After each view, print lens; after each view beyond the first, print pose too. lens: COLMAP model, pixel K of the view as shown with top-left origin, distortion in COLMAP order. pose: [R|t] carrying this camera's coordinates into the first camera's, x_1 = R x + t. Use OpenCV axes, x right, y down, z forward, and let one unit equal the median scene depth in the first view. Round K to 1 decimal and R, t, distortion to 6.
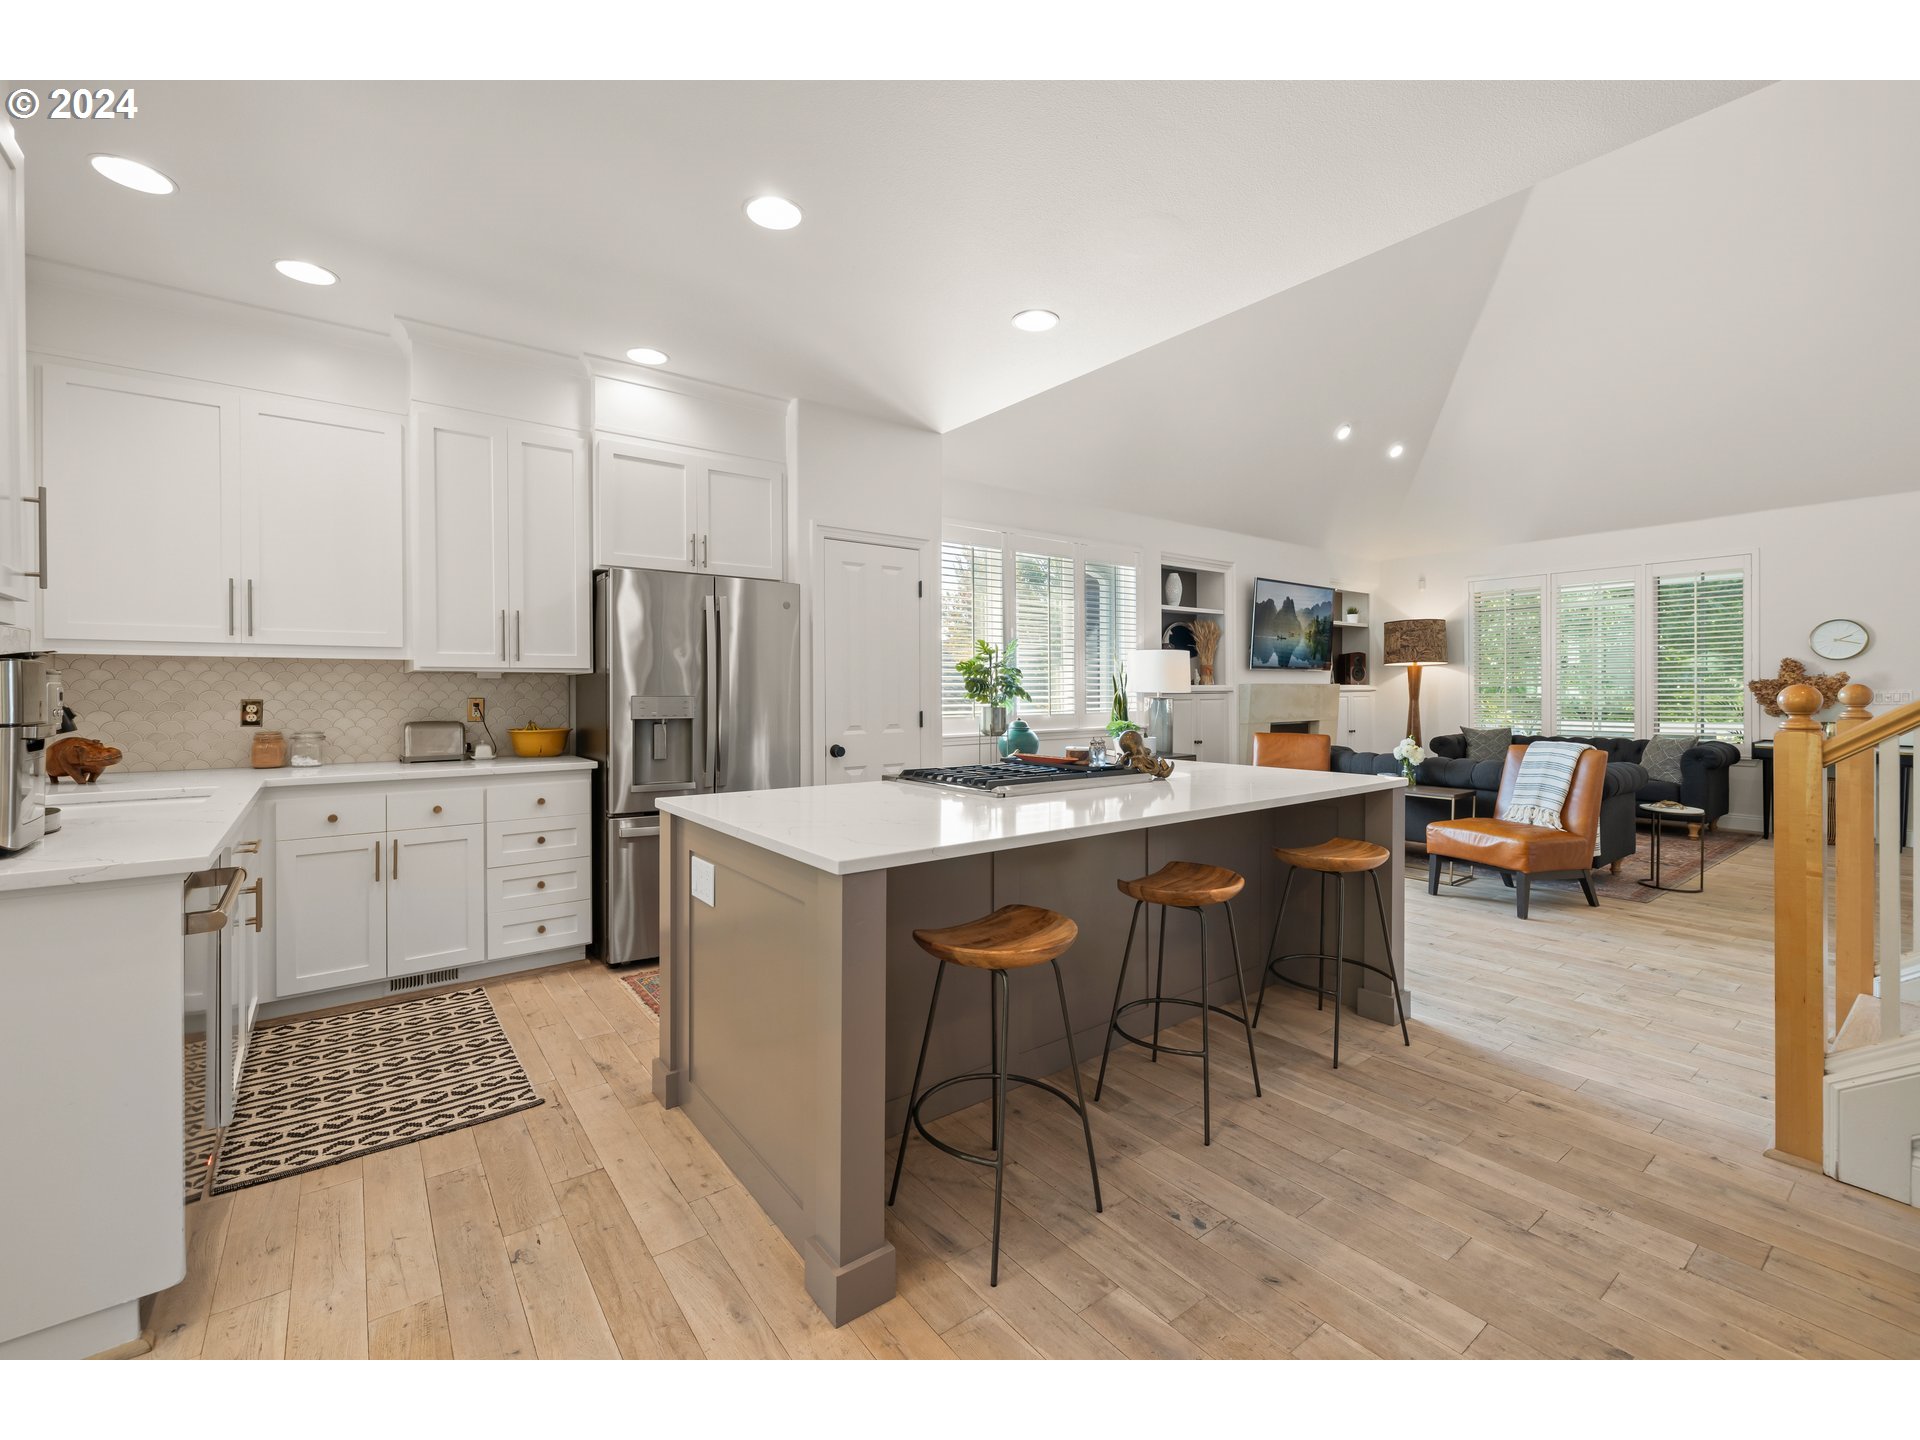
lens RADIAL K [[819.5, 0, 968.9], [0, 819.5, 686.3], [0, 0, 1]] dist [0.001107, -0.000198]
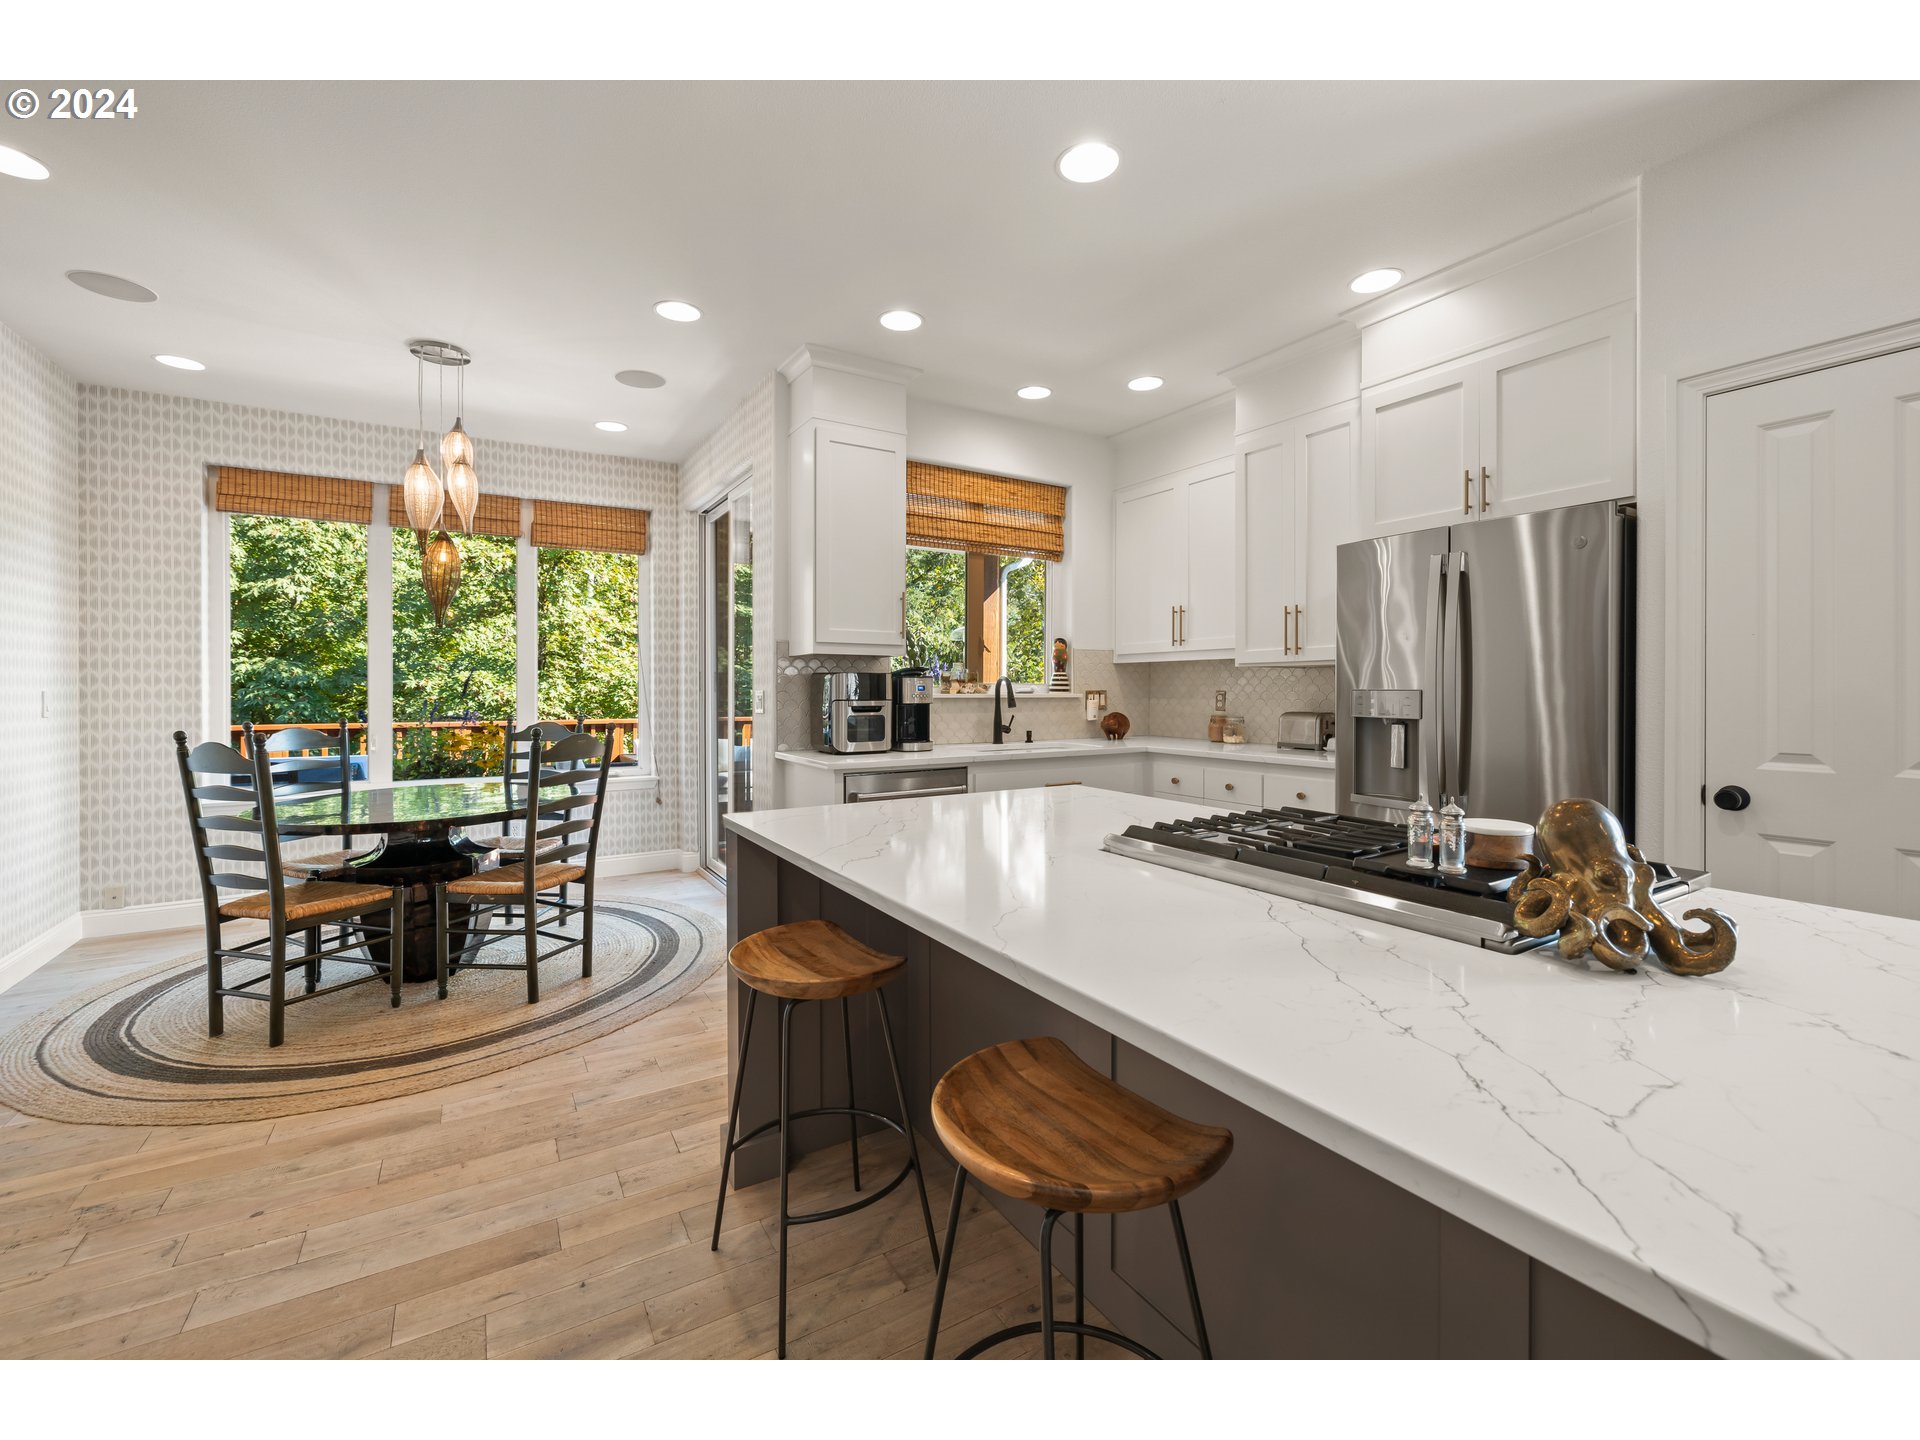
lens RADIAL K [[819.5, 0, 968.9], [0, 819.5, 686.3], [0, 0, 1]] dist [0.001107, -0.000198]
pose [[-0.116756, -0.003552, -0.993154, 0.511318], [0.000019, 0.999994, -0.003579, 0.012851], [0.993161, -0.000437, -0.116755, 0.727297]]
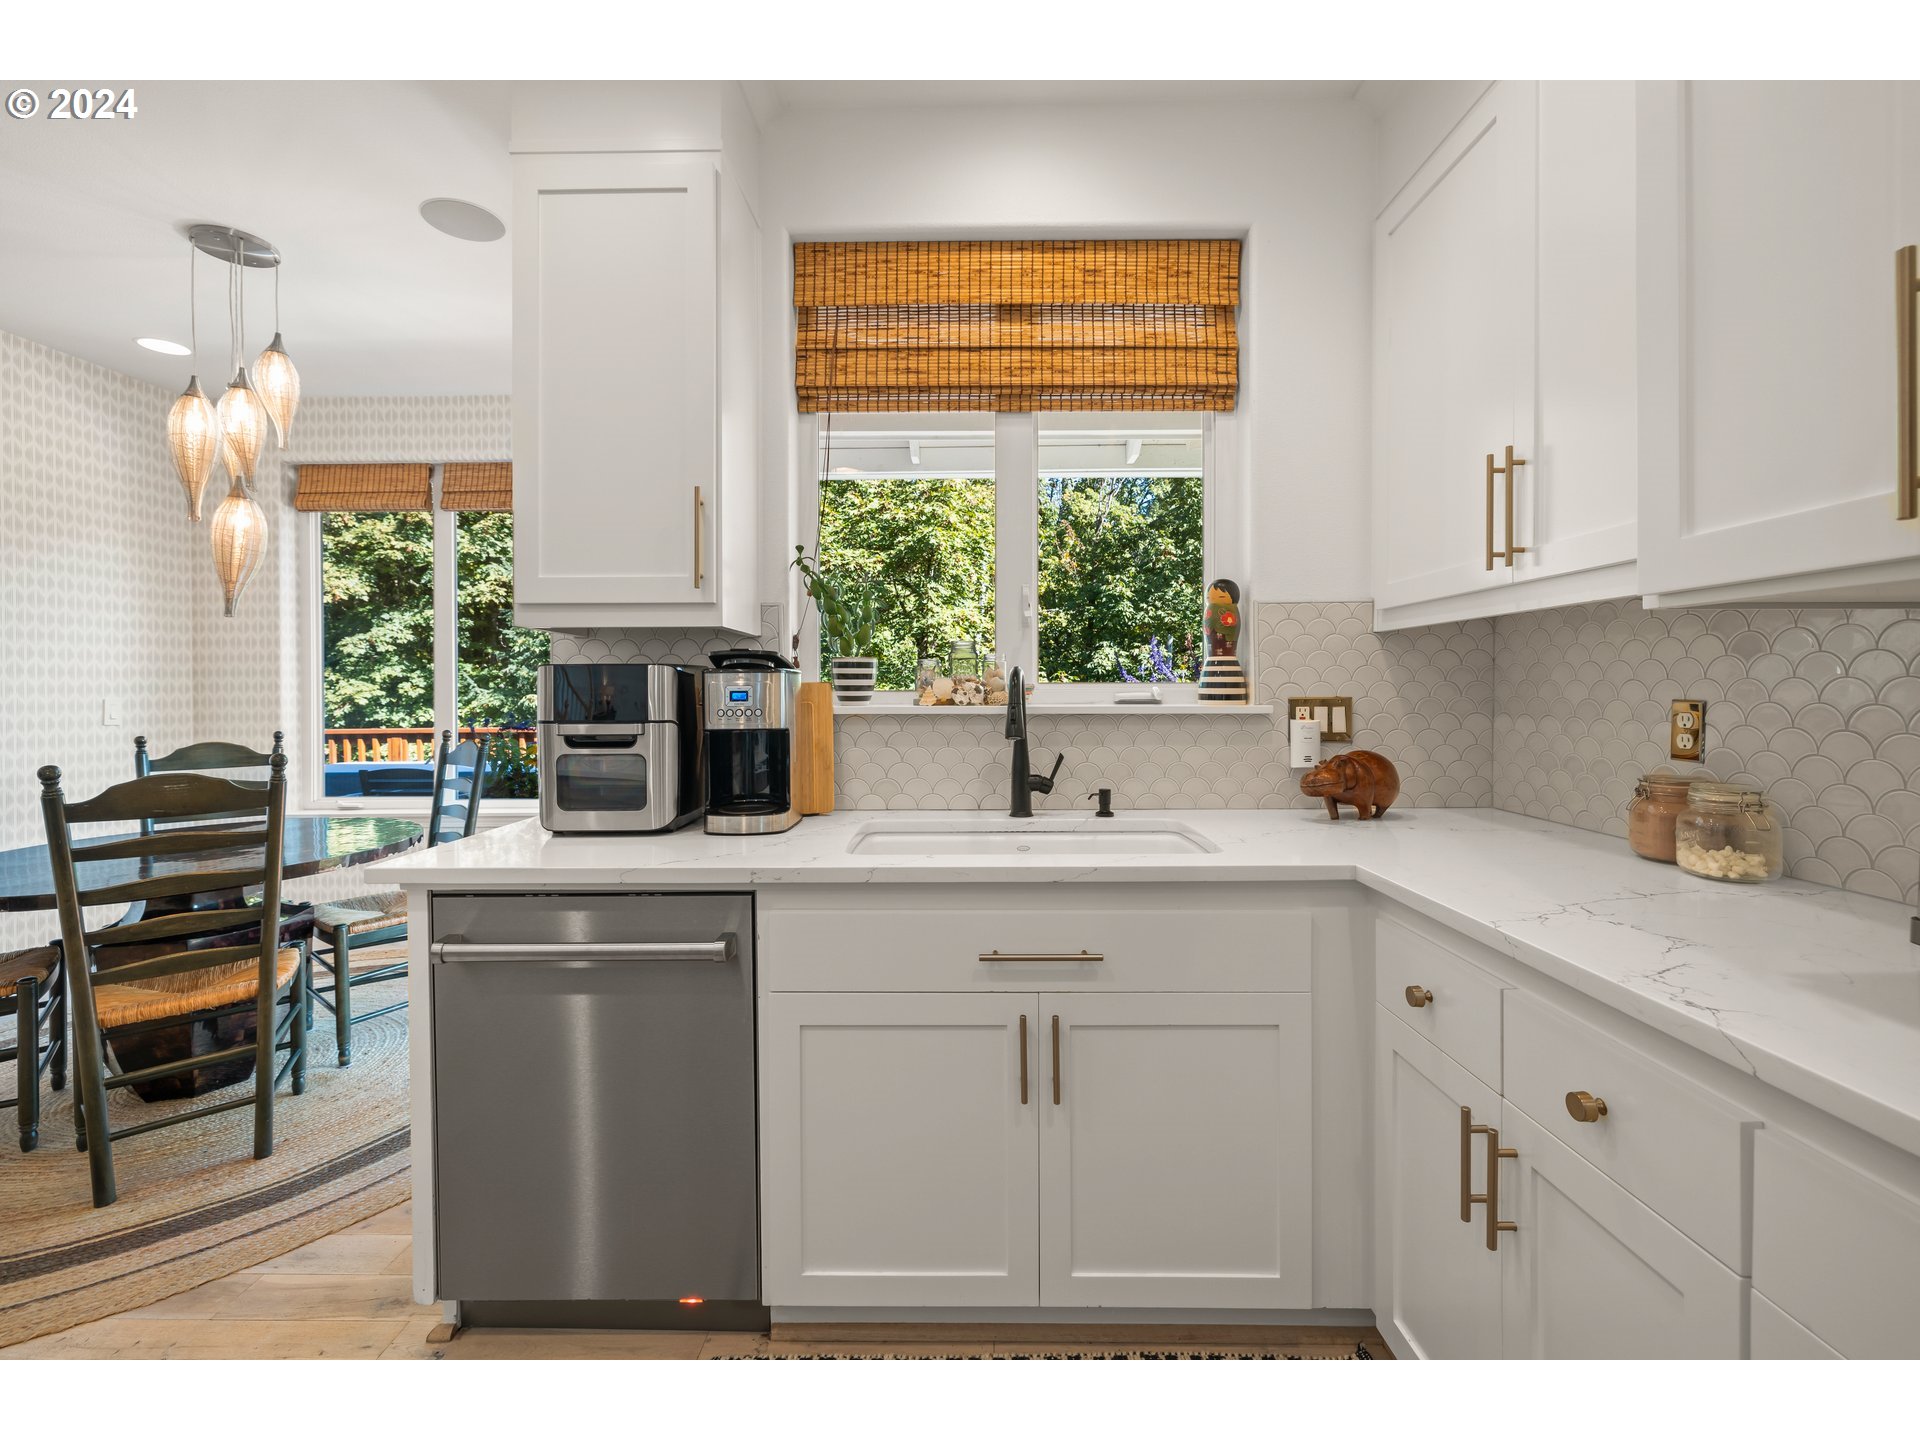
lens RADIAL K [[819.5, 0, 968.9], [0, 819.5, 686.3], [0, 0, 1]] dist [0.001107, -0.000198]
pose [[-0.642292, -0.000824, -0.766460, -0.285132], [0.004735, 0.999976, -0.005043, 0.009004], [0.766445, -0.006868, -0.642273, 0.964623]]
